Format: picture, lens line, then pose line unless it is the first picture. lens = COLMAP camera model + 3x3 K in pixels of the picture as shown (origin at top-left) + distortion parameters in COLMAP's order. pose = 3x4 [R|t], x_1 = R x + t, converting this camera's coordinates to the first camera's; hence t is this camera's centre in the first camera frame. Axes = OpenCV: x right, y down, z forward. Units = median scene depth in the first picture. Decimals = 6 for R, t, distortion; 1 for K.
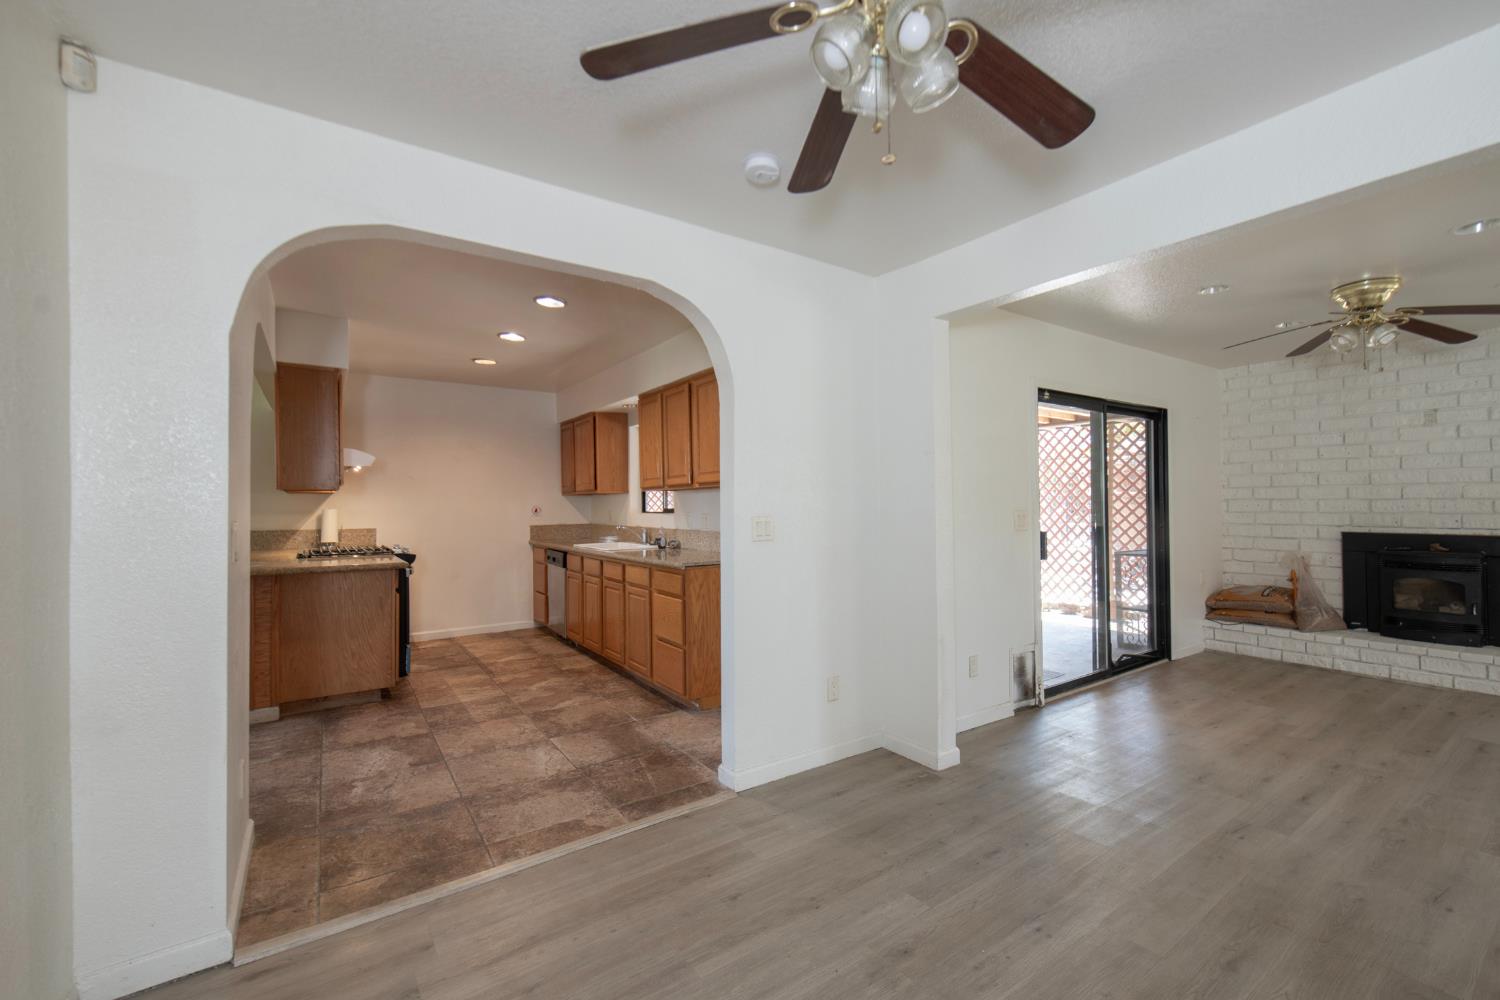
lens RADIAL K [[640.6, 0, 780.4], [0, 640.6, 497.2], [0, 0, 1]] dist [-0.002068, -0.000081]
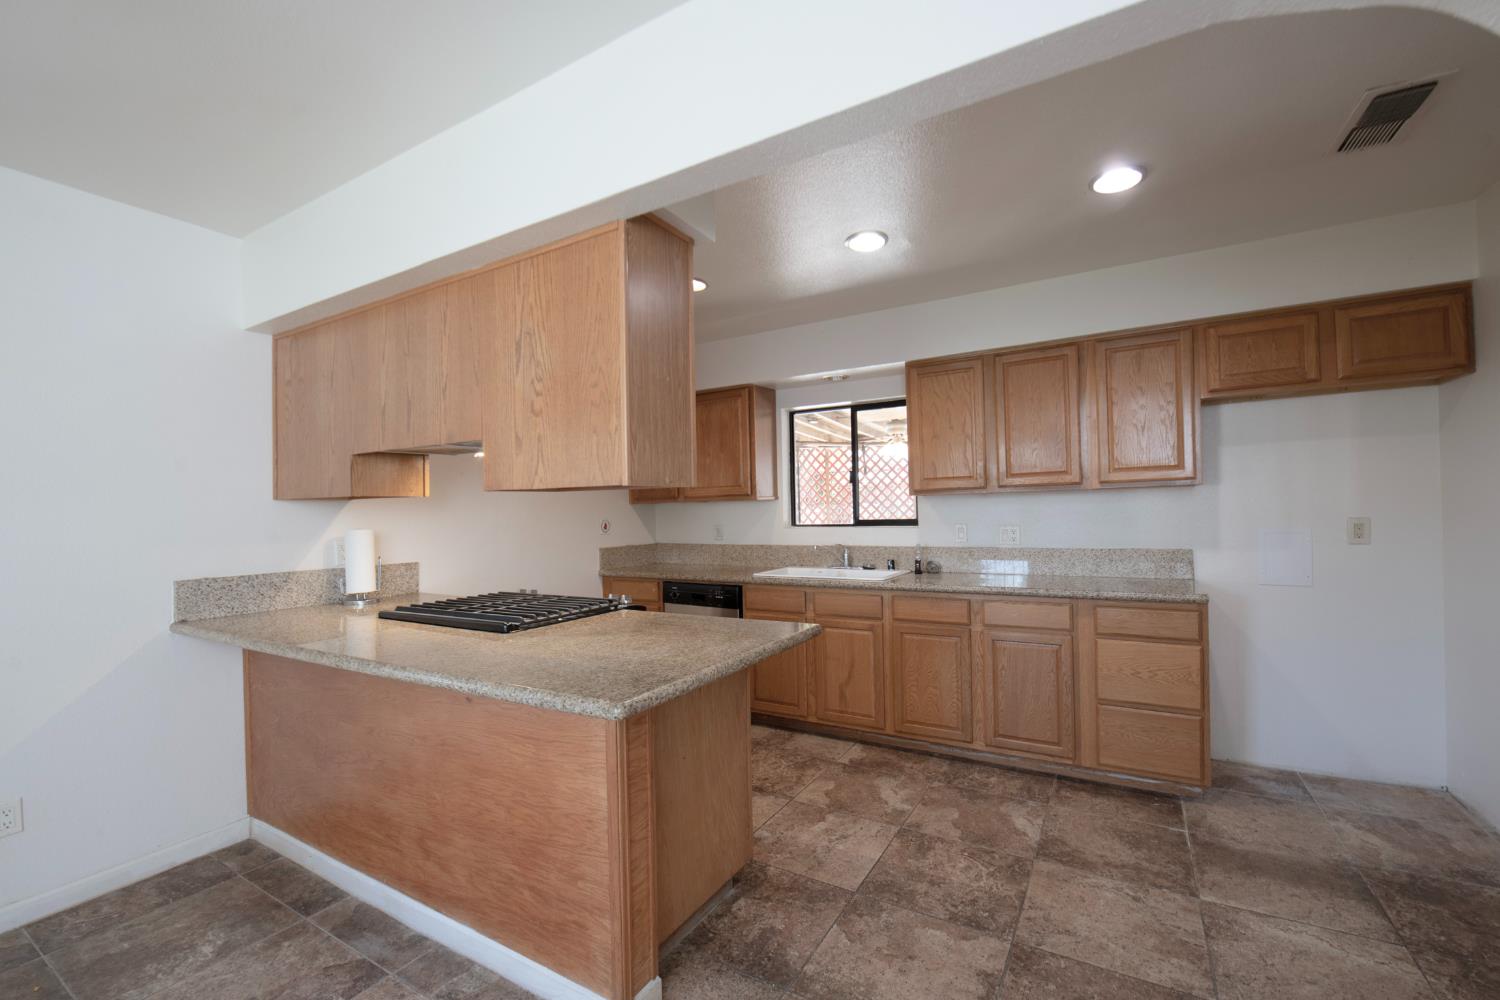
lens RADIAL K [[630.7, 0, 746.0], [0, 630.7, 510.1], [0, 0, 1]] dist [-0.013857, -0.000267]
pose [[0.915809, -0.008483, 0.401525, -0.747559], [0.007078, 0.999963, 0.004982, 0.001978], [-0.401552, -0.001721, 0.915835, 0.478497]]
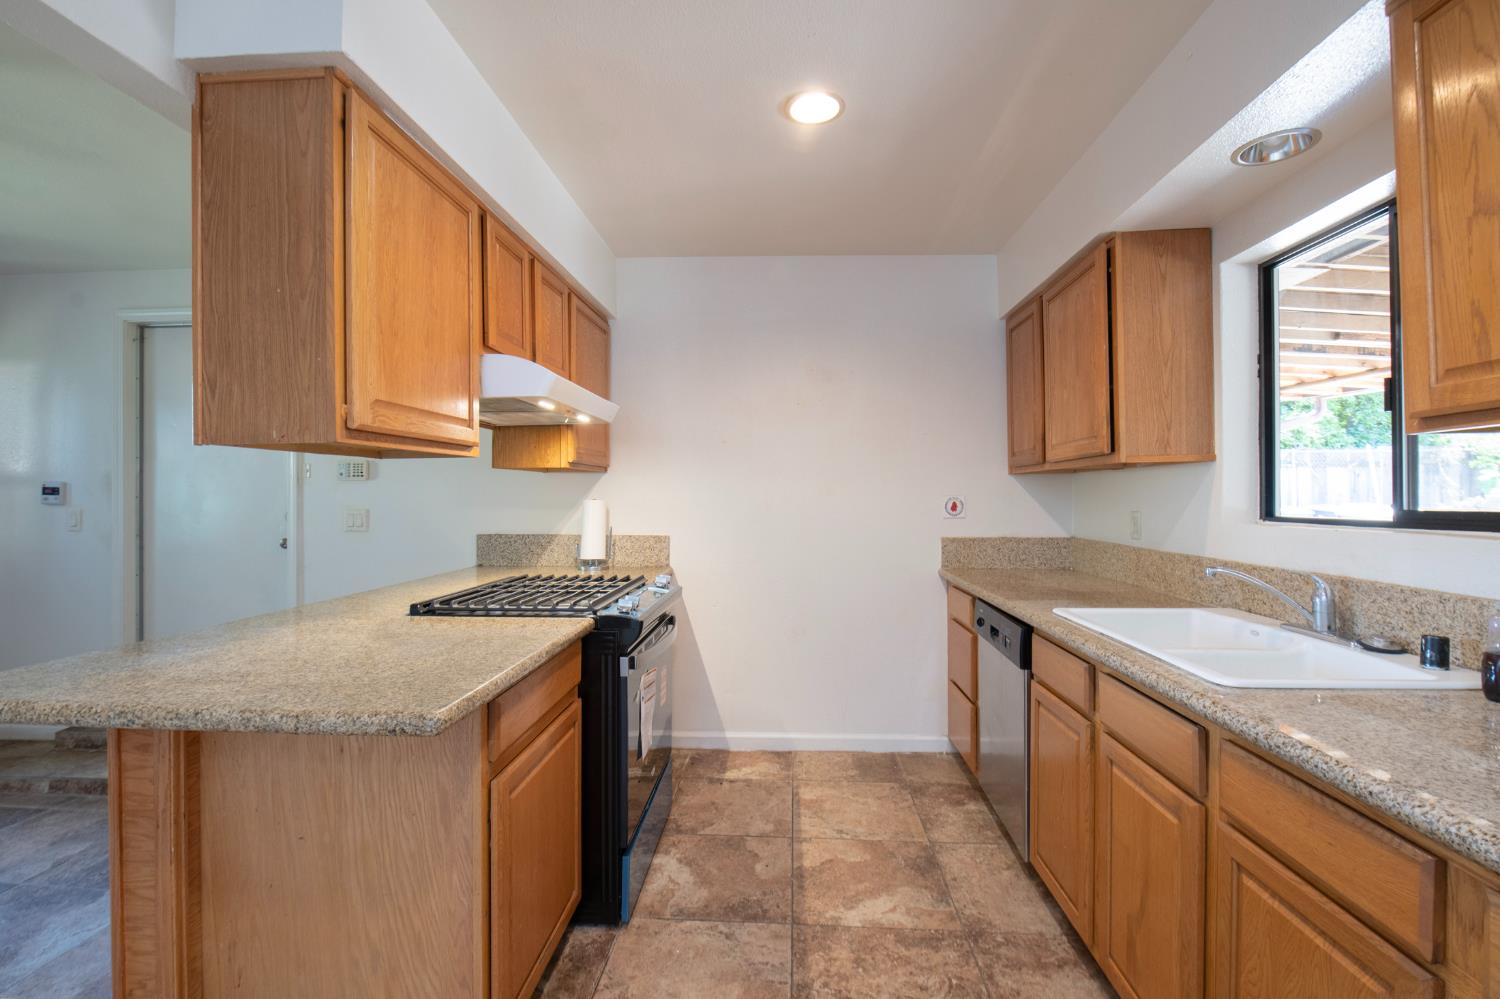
lens RADIAL K [[656.4, 0, 751.1], [0, 656.4, 494.1], [0, 0, 1]] dist [-0.016855, -0.000428]
pose [[0.777423, 0.004643, -0.628961, -0.282481], [0.002397, 0.999944, 0.010344, 0.008885], [0.628973, -0.009550, 0.777368, 0.772425]]
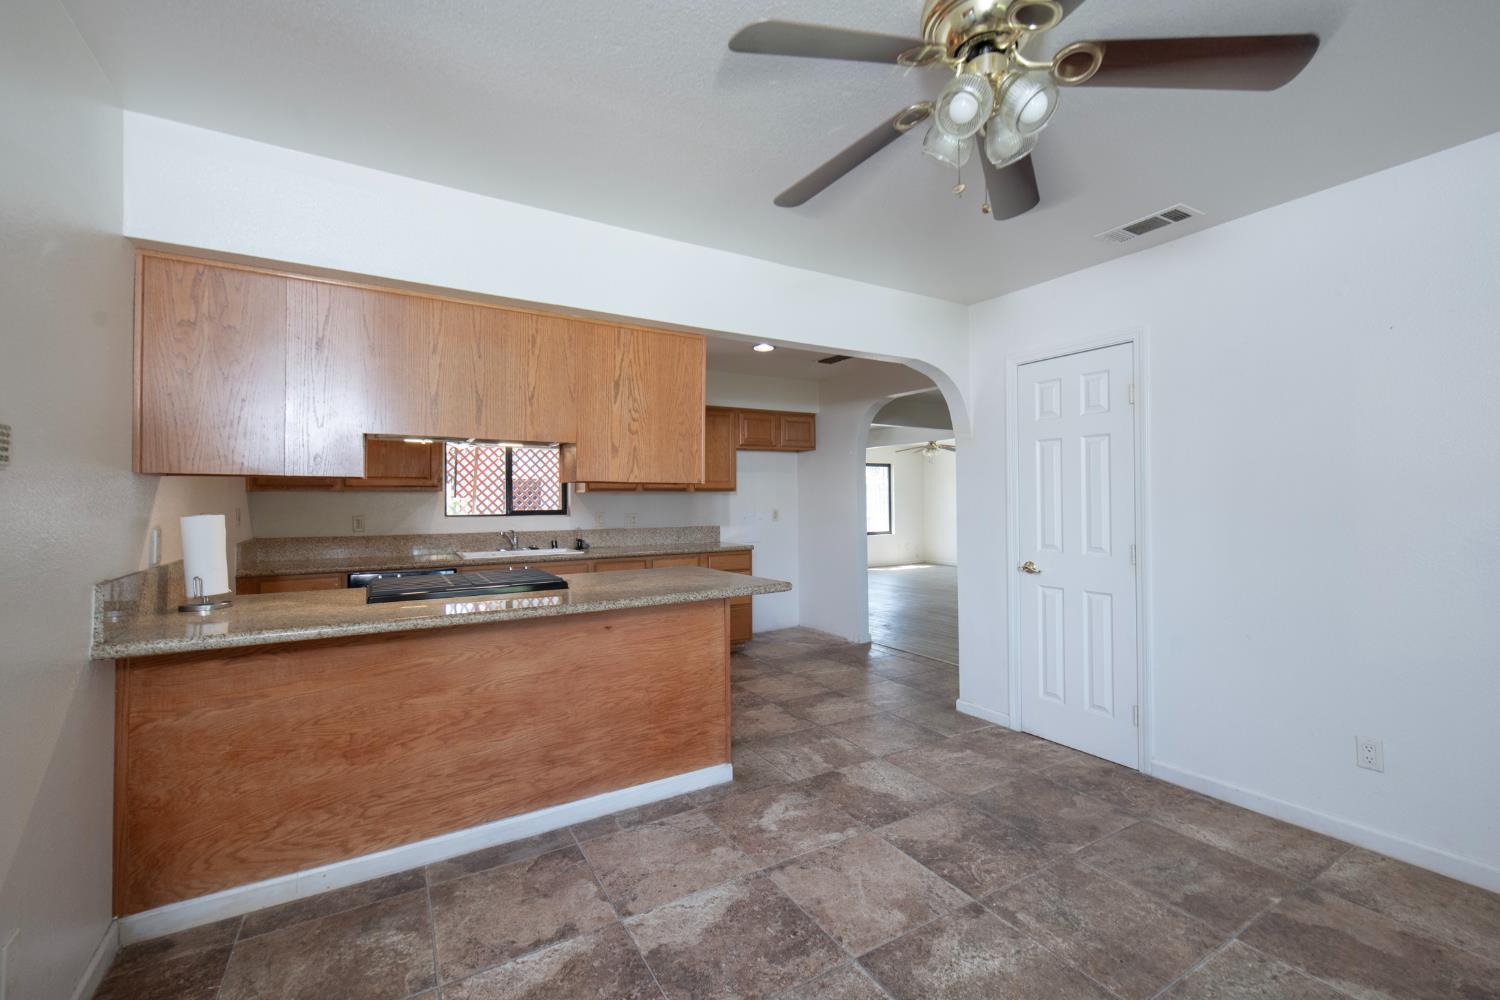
lens RADIAL K [[628.1, 0, 754.1], [0, 628.1, 494.2], [0, 0, 1]] dist [0.000330, 0.000008]
pose [[0.080752, 0.020964, 0.996514, -1.311704], [-0.007116, 0.999765, -0.020456, 0.012687], [-0.996709, -0.005439, 0.080883, 0.738397]]
